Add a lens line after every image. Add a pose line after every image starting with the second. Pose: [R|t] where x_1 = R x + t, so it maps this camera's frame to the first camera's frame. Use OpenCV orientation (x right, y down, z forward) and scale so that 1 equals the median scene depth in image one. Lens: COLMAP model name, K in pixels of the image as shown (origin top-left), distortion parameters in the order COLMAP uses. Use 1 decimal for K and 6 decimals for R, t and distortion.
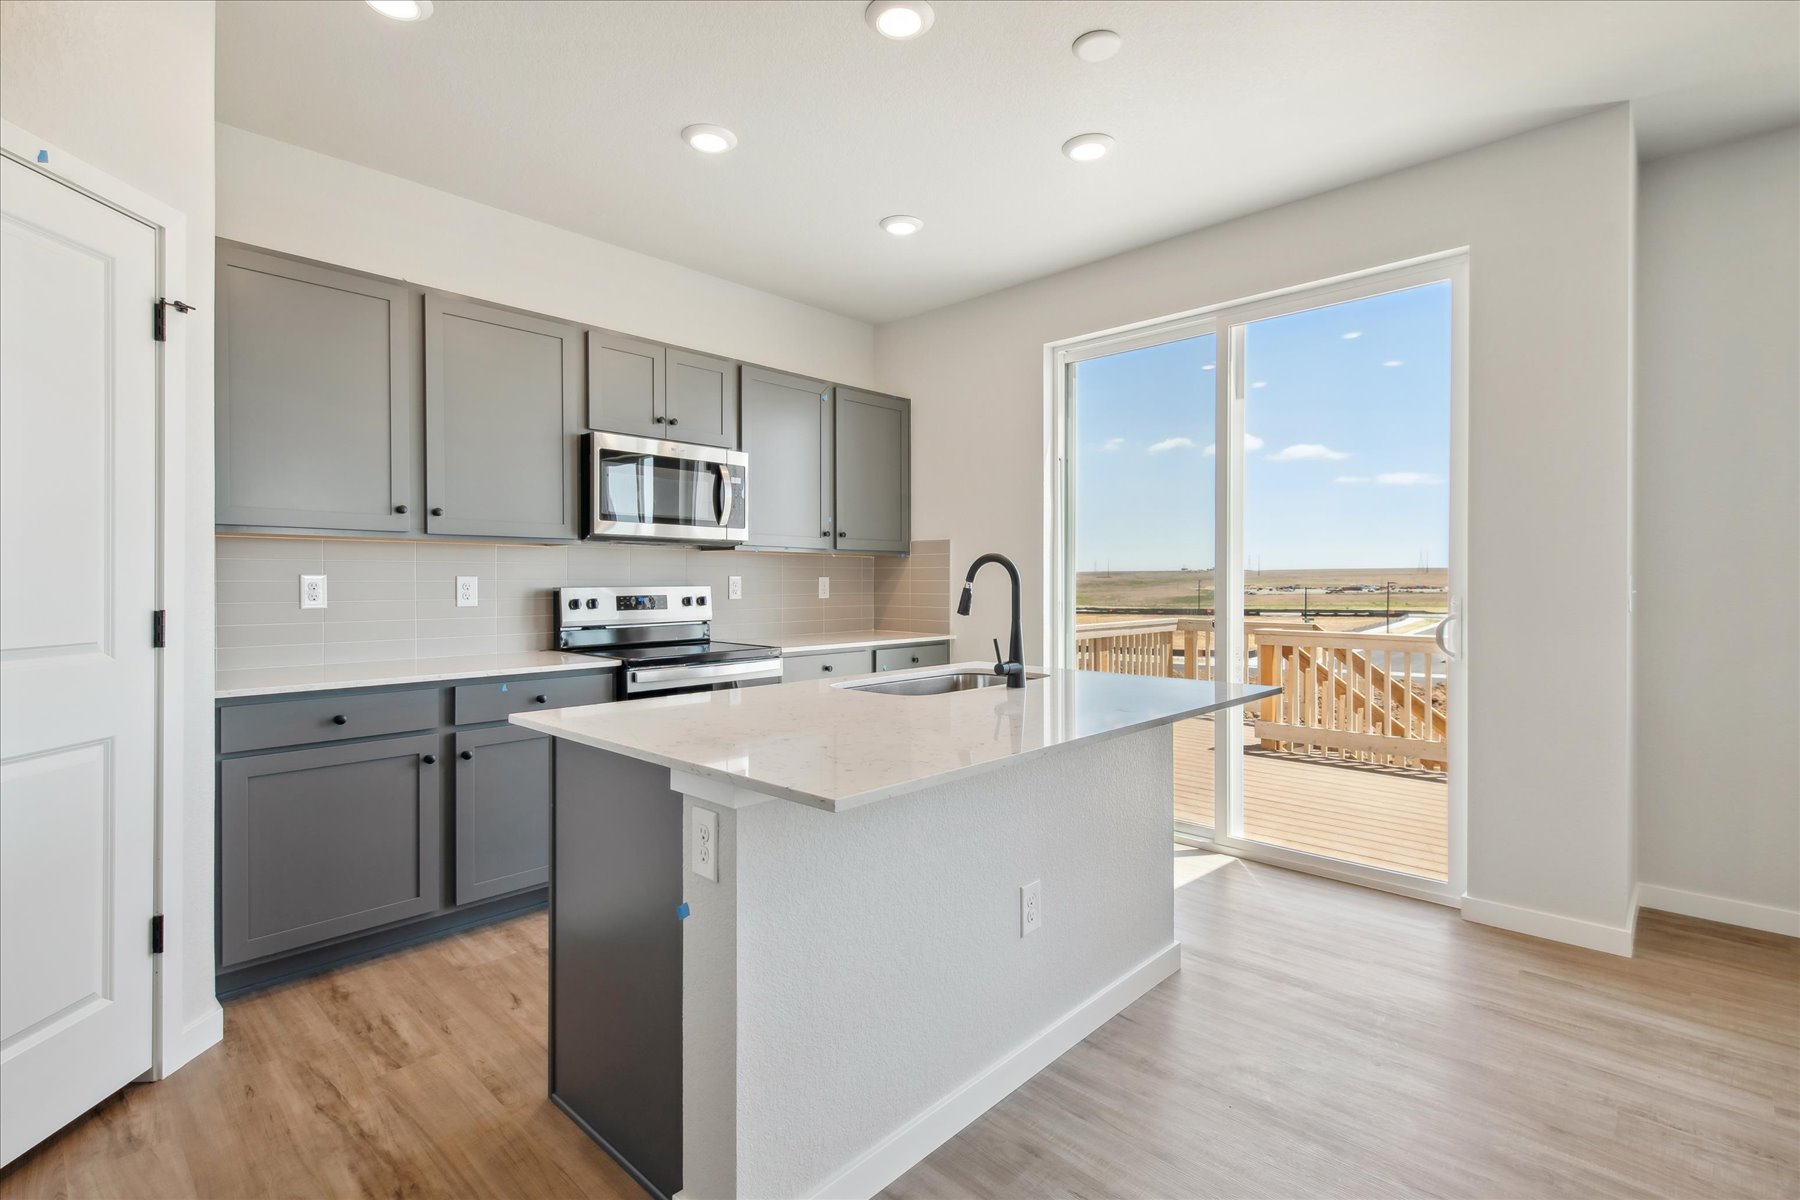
lens RADIAL K [[840.3, 0, 896.1], [0, 840.3, 585.2], [0, 0, 1]] dist [0.012445, -0.000757]
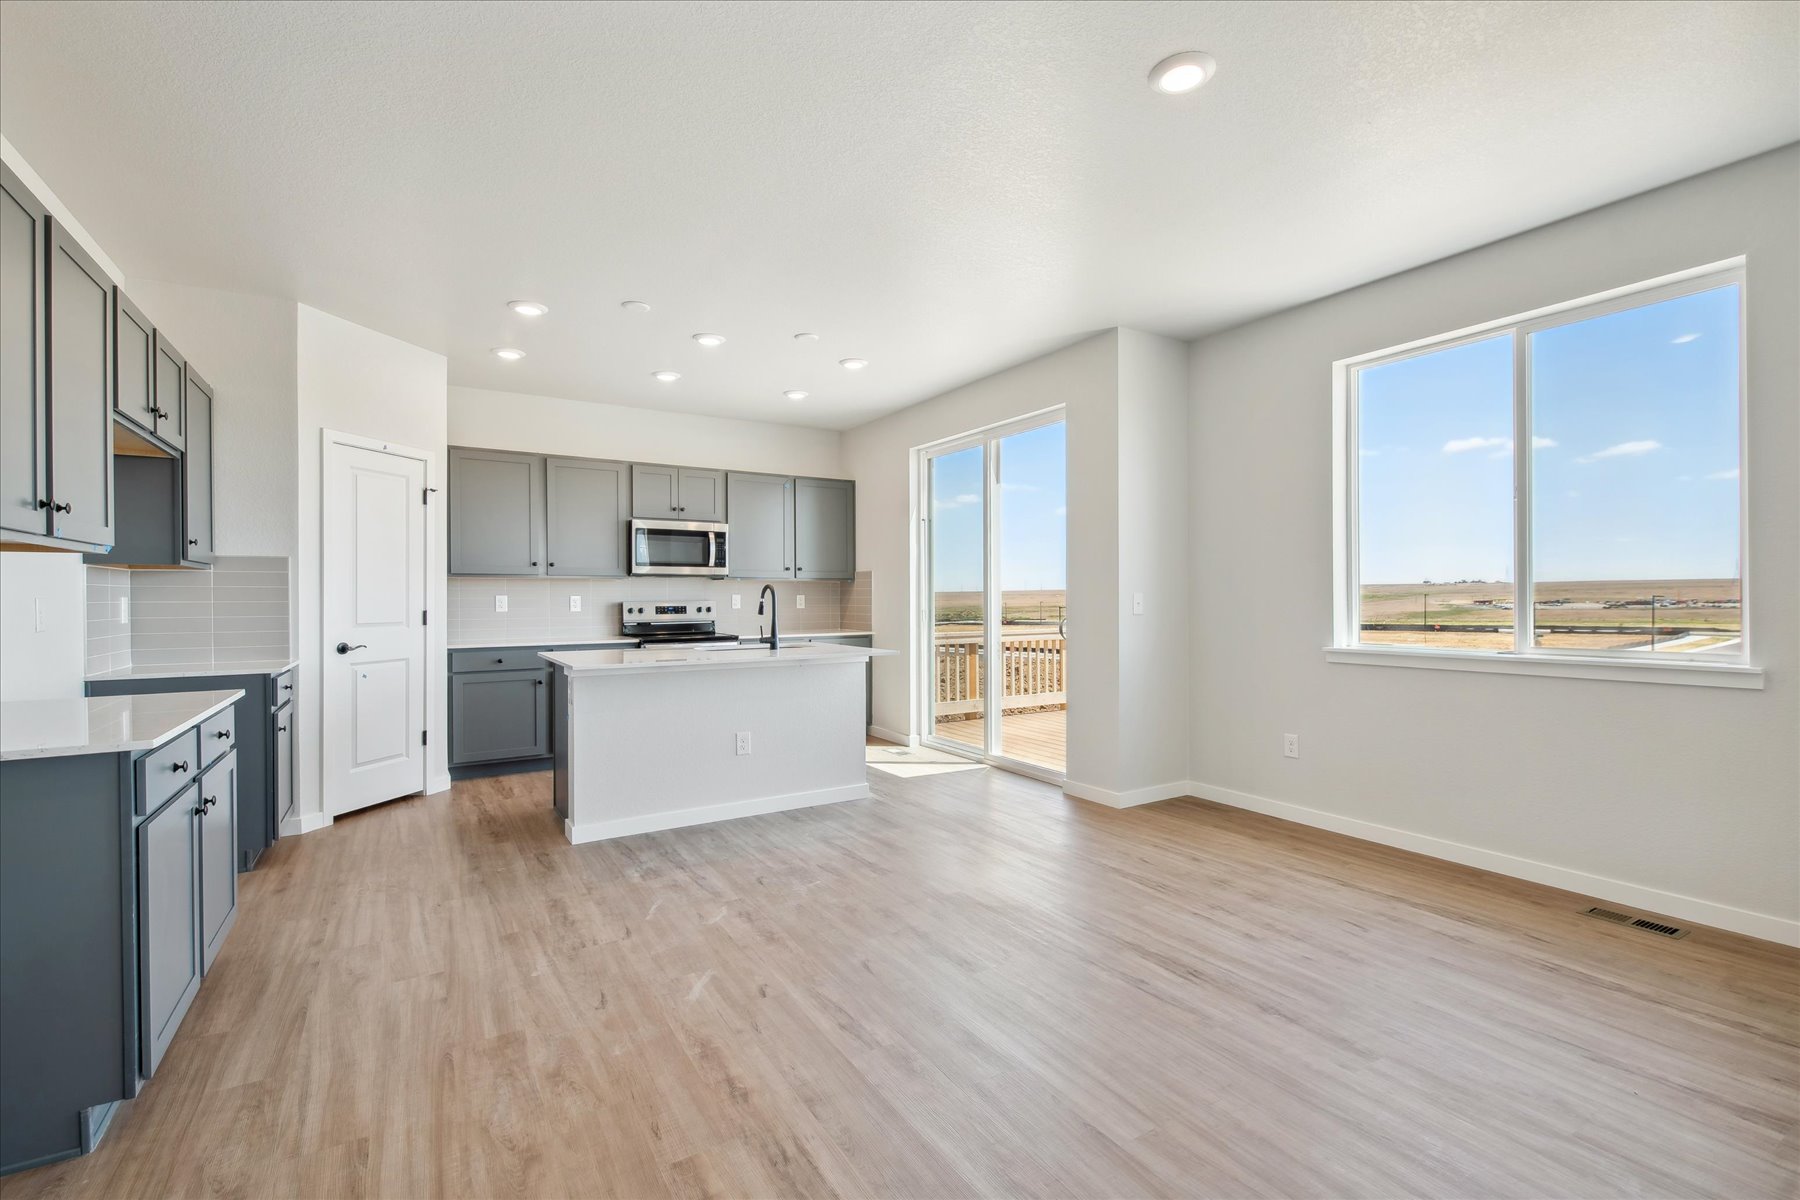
lens RADIAL K [[798.4, 0, 900.0], [0, 798.4, 600.0], [0, 0, 1]] dist [0.021553, 0.000084]
pose [[0.968000, -0.001591, -0.250945, 0.626641], [0.001630, 0.999999, -0.000053, 0.000235], [0.250945, -0.000357, 0.968001, -0.549195]]
